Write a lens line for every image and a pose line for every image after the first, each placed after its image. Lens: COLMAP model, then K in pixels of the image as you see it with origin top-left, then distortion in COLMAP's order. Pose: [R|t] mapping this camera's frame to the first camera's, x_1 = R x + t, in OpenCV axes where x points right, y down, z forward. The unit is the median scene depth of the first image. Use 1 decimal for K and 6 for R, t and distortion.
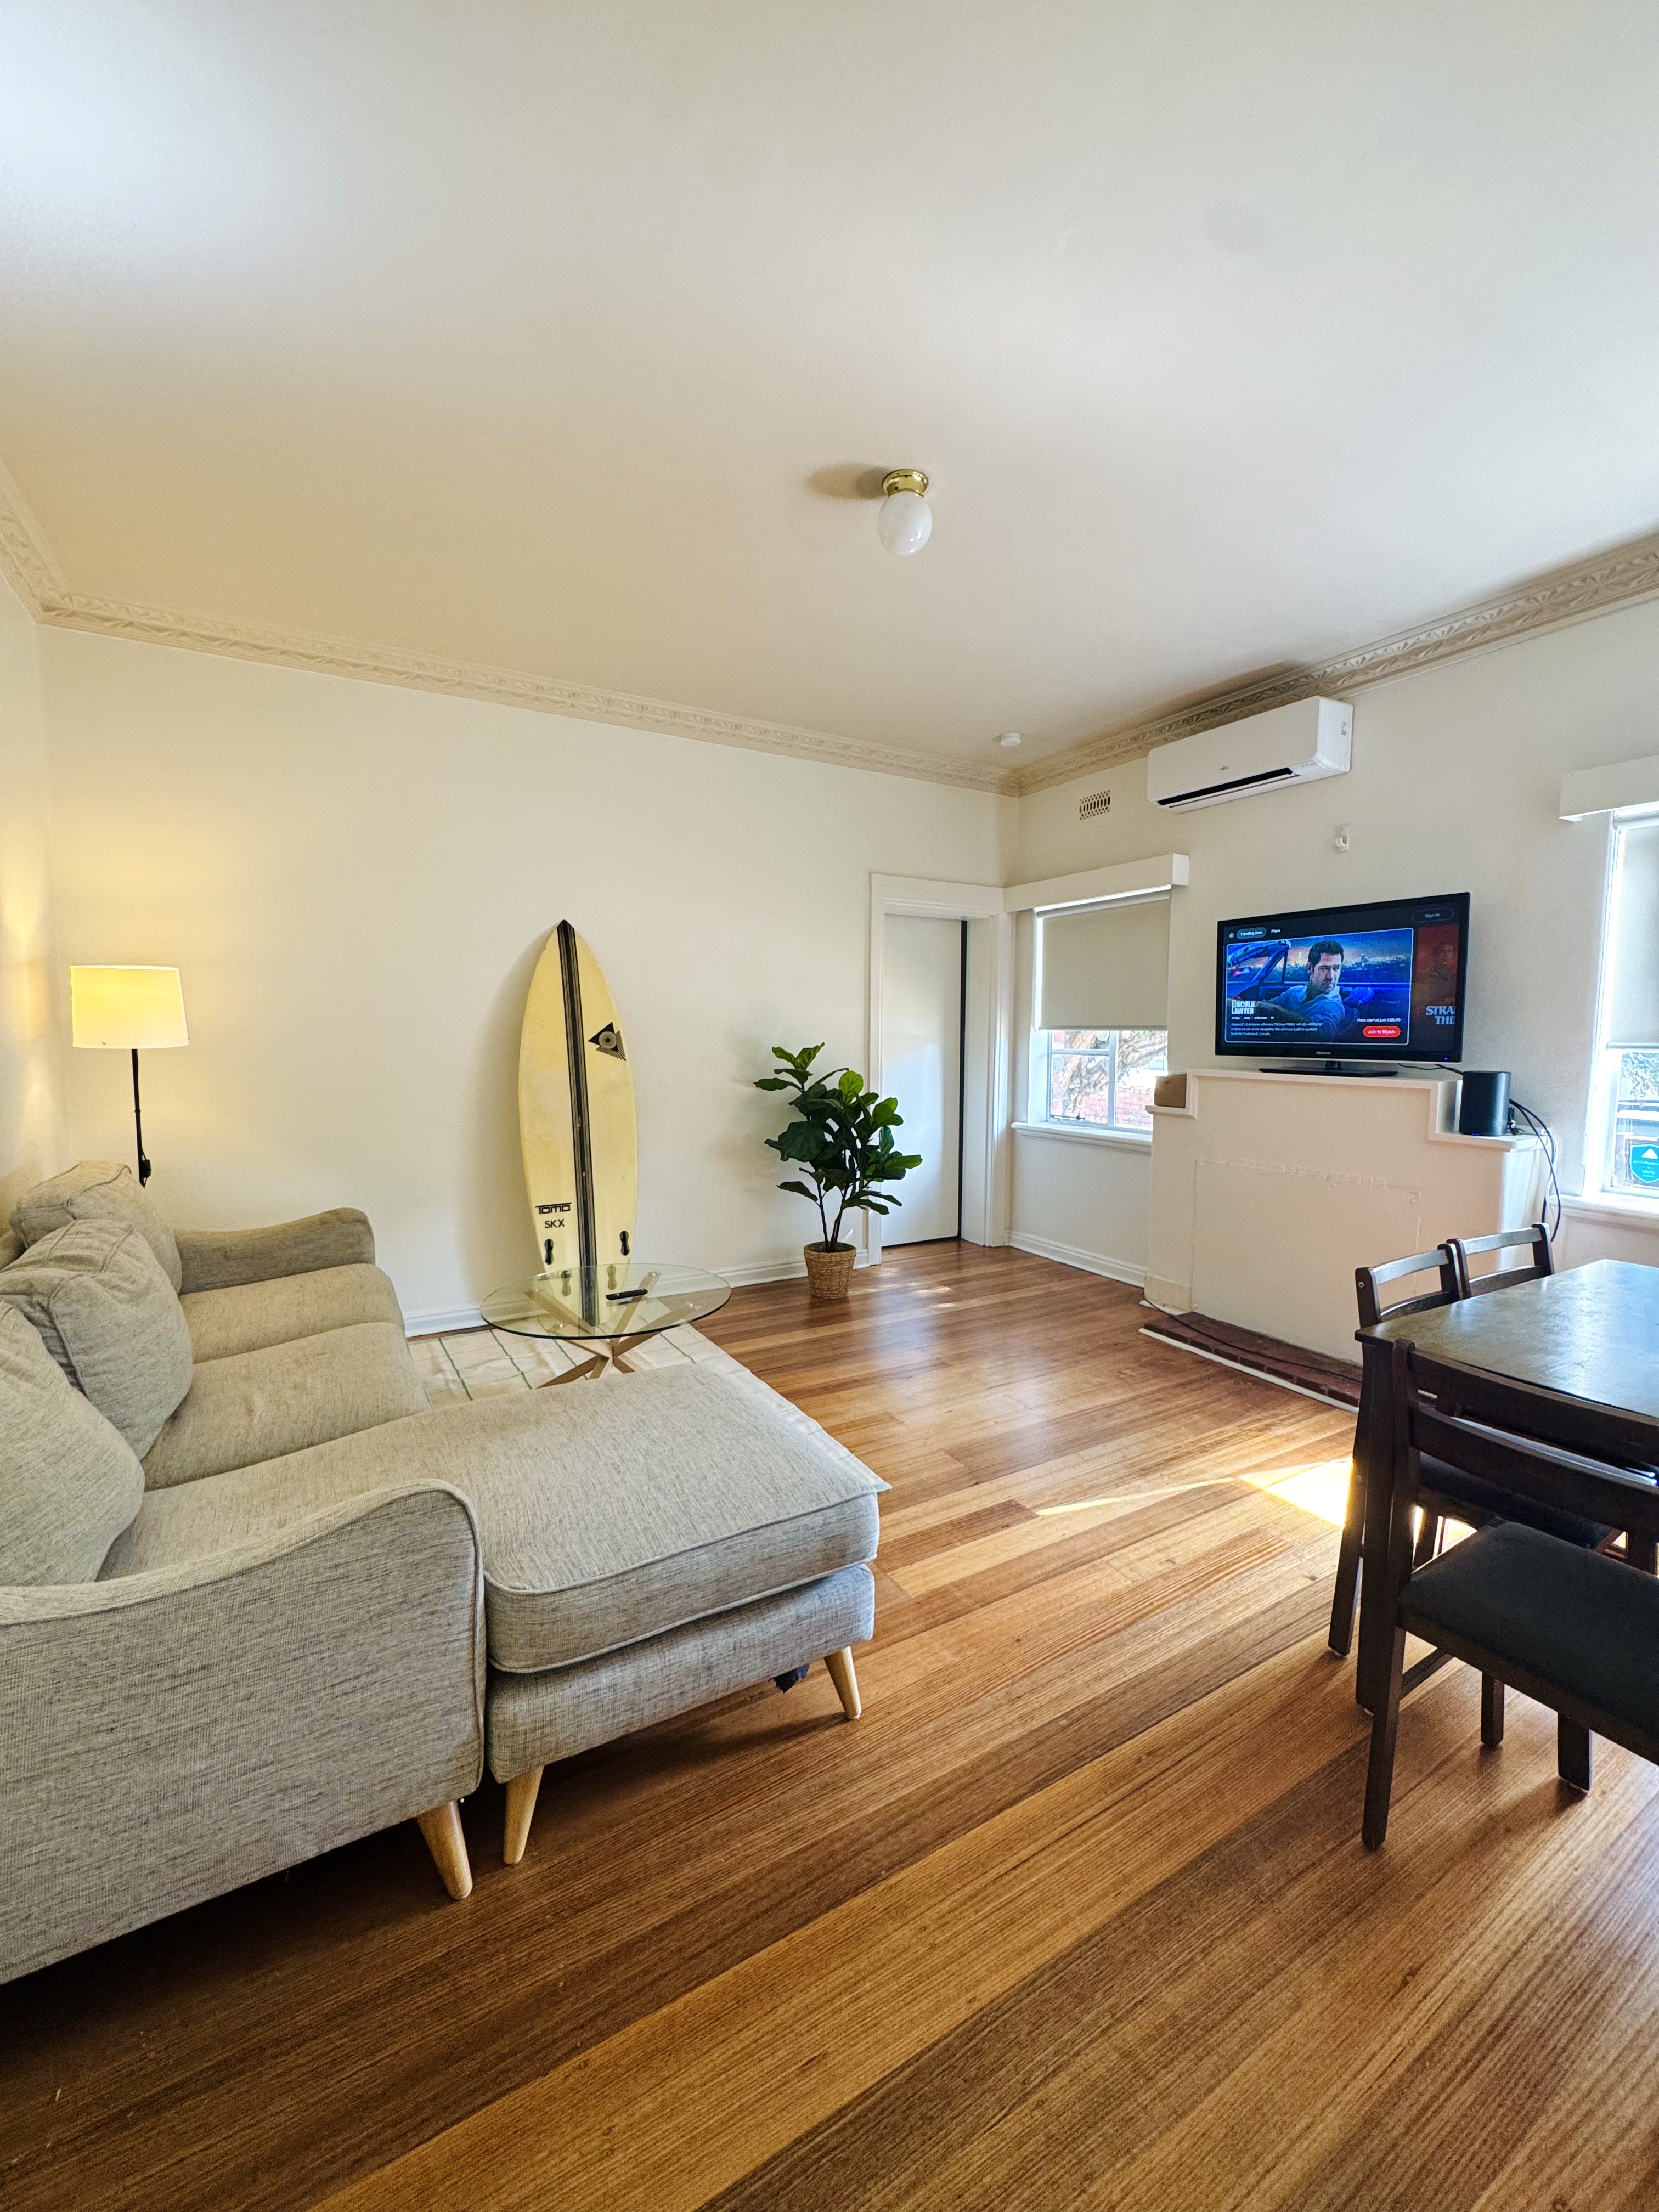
lens RADIAL K [[883.3, 0, 829.5], [0, 883.3, 1106.0], [0, 0, 1]] dist [-0.002362, -0.000188]
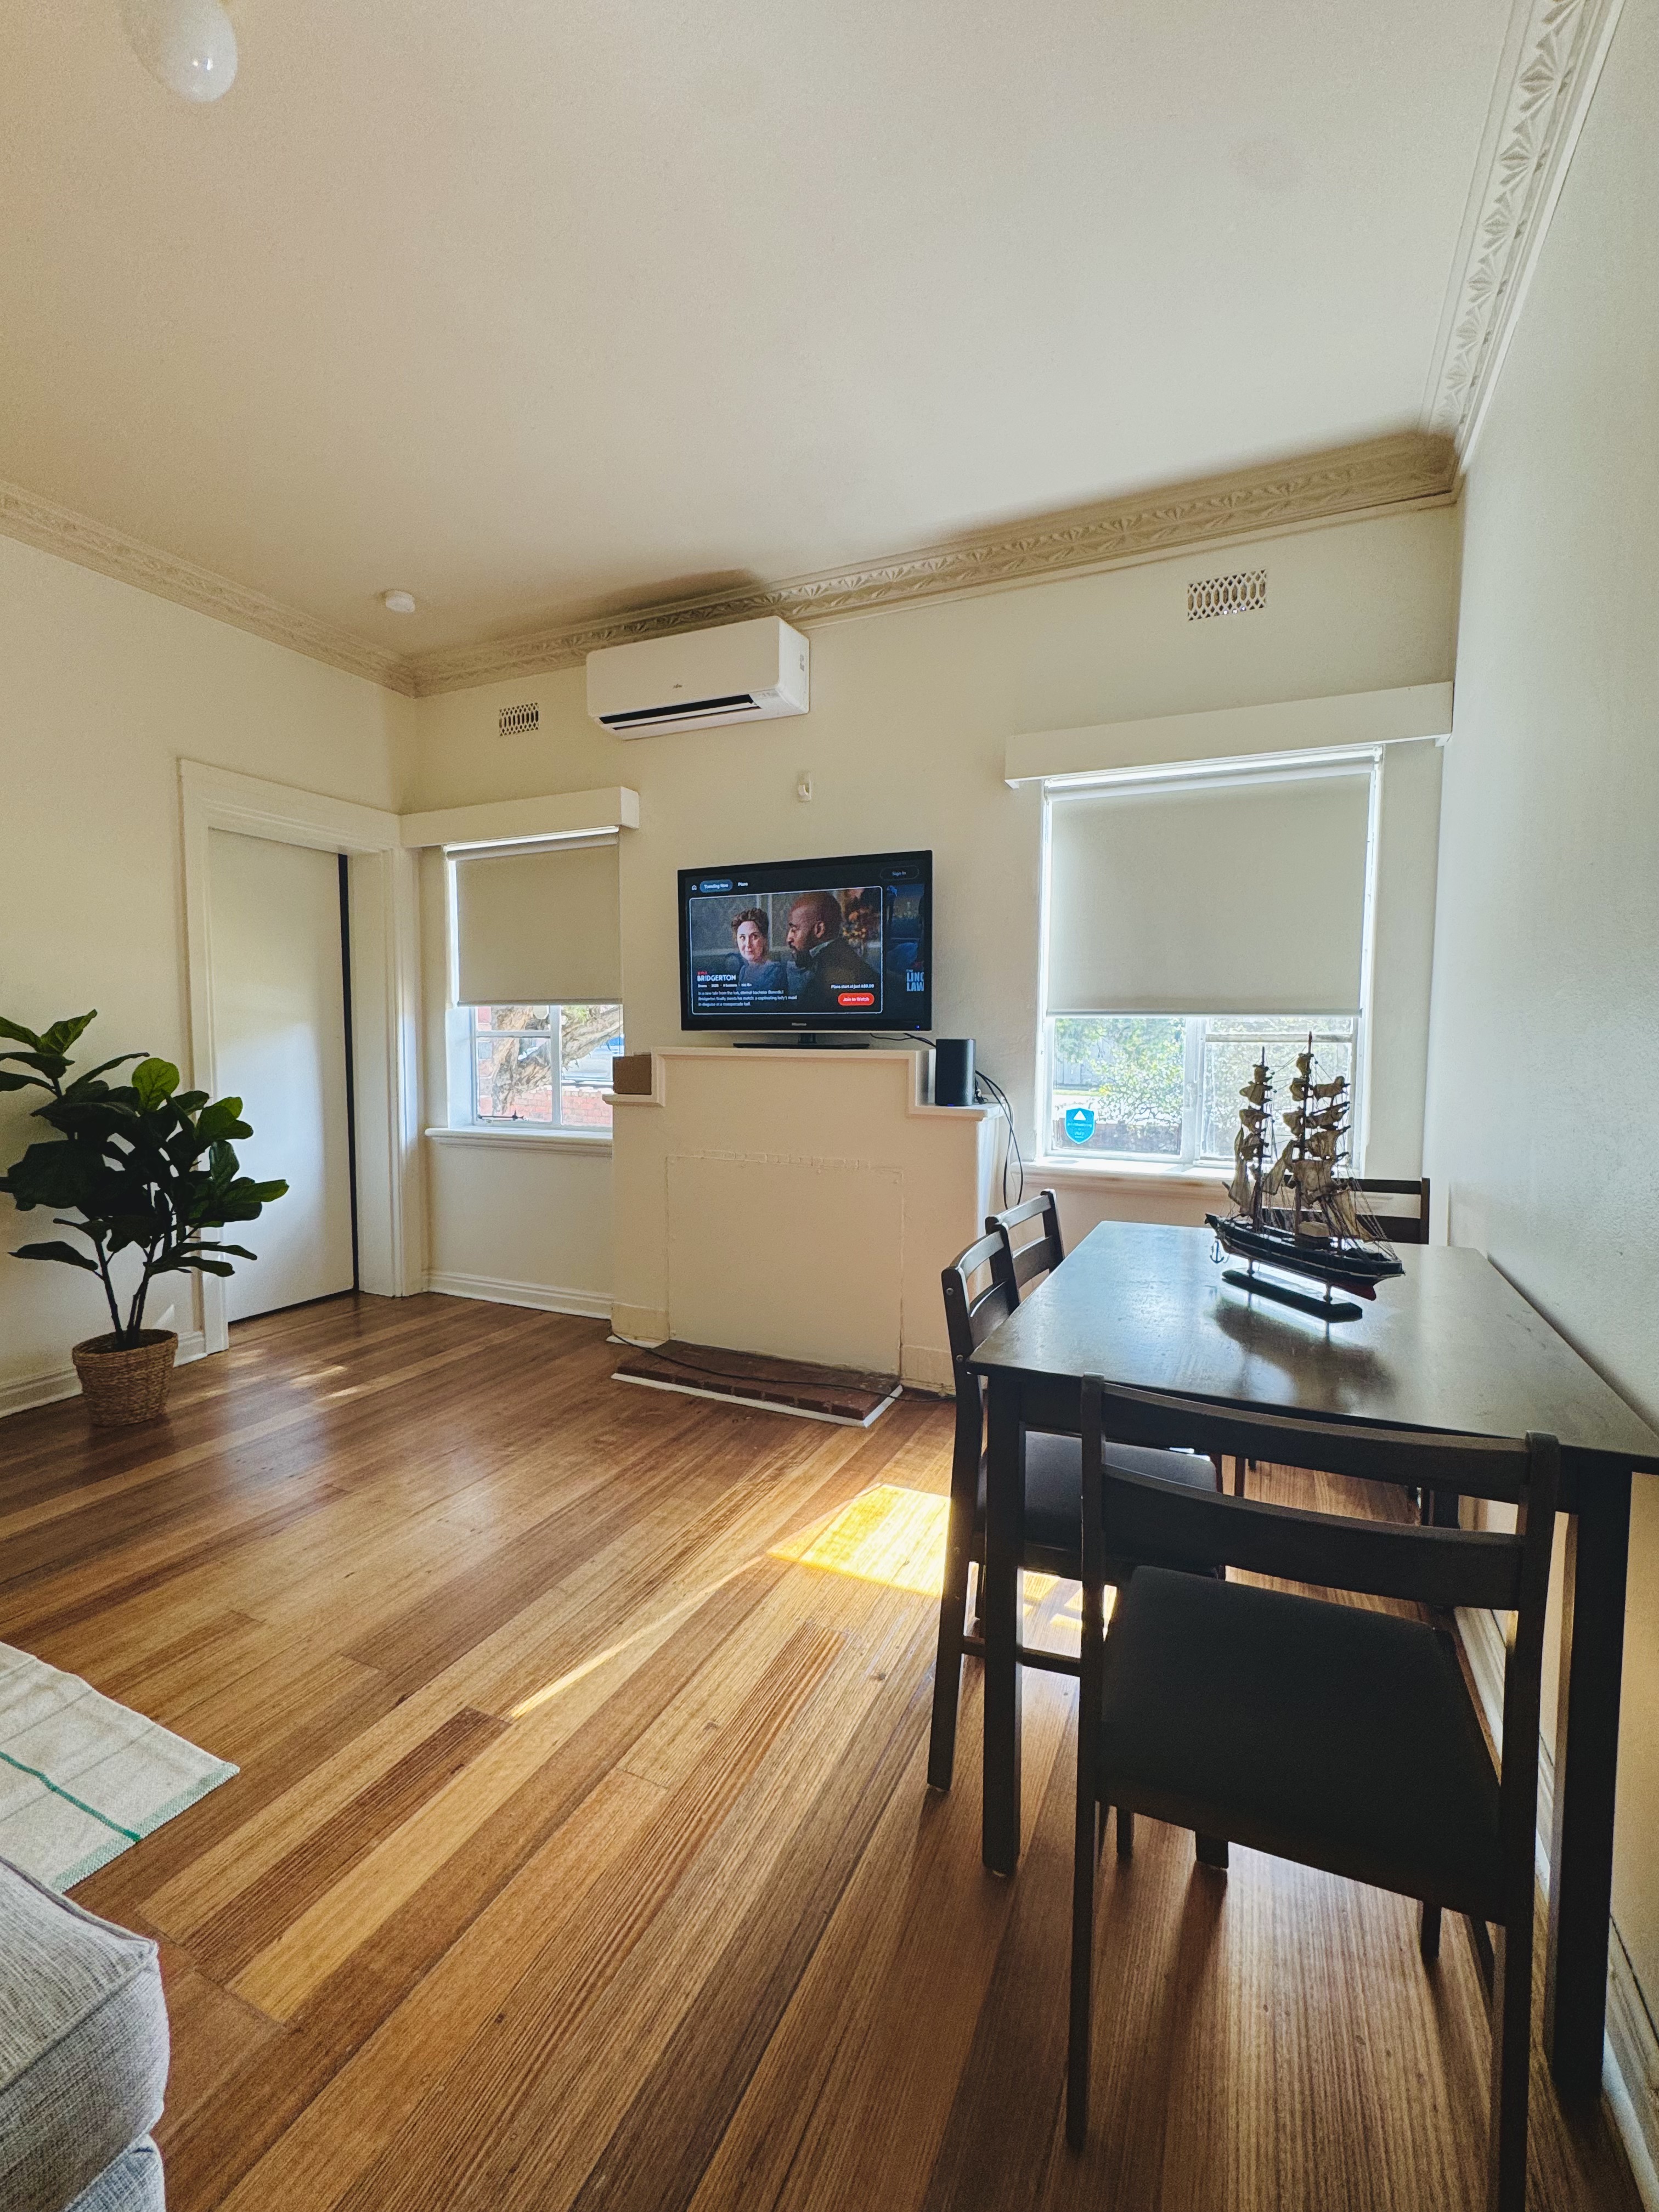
lens RADIAL K [[938.1, 0, 829.5], [0, 938.1, 1106.0], [0, 0, 1]] dist [-0.001523, 0.000290]
pose [[0.814369, -0.039877, 0.578975, 0.032861], [0.047416, 0.998873, 0.002103, 0.019363], [-0.578407, 0.025740, 0.815342, 0.197008]]
